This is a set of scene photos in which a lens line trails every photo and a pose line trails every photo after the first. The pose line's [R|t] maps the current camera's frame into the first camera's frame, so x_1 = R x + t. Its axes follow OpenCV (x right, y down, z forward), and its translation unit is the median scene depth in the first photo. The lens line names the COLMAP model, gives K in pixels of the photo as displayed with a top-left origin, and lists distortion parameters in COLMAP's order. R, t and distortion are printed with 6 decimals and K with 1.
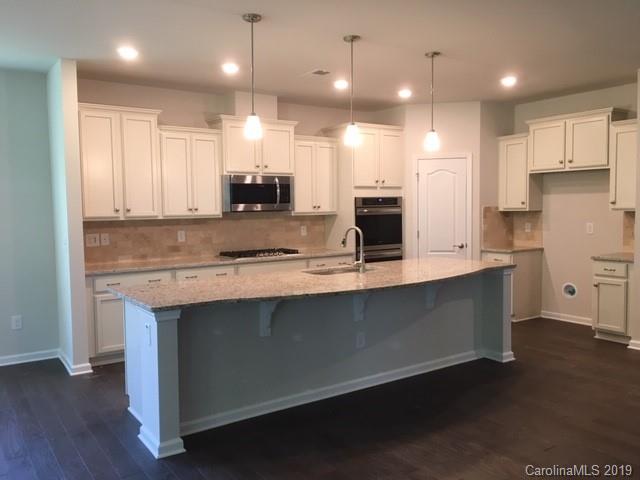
lens RADIAL K [[548.4, 0, 319.1], [0, 548.4, 242.3], [0, 0, 1]] dist [0.060167, -0.071657]
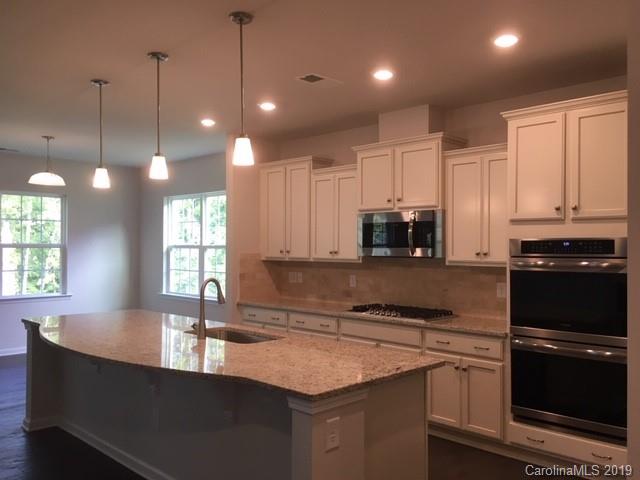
lens RADIAL K [[548.4, 0, 322.5], [0, 548.4, 240.0], [0, 0, 1]] dist [0.060167, -0.071657]
pose [[0.188430, -0.001332, -0.982086, 0.677606], [-0.077606, 0.996852, -0.016242, -0.063337], [0.979016, 0.079276, 0.187733, 0.787911]]
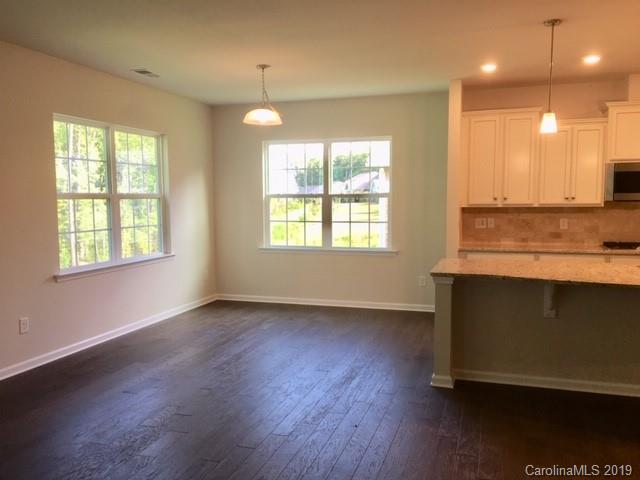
lens RADIAL K [[548.4, 0, 320.3], [0, 548.4, 243.0], [0, 0, 1]] dist [0.060167, -0.071657]
pose [[0.609053, 0.076056, -0.789474, 0.311933], [-0.056134, 0.997029, 0.052746, -0.004018], [0.791141, 0.012191, 0.611513, -0.015003]]
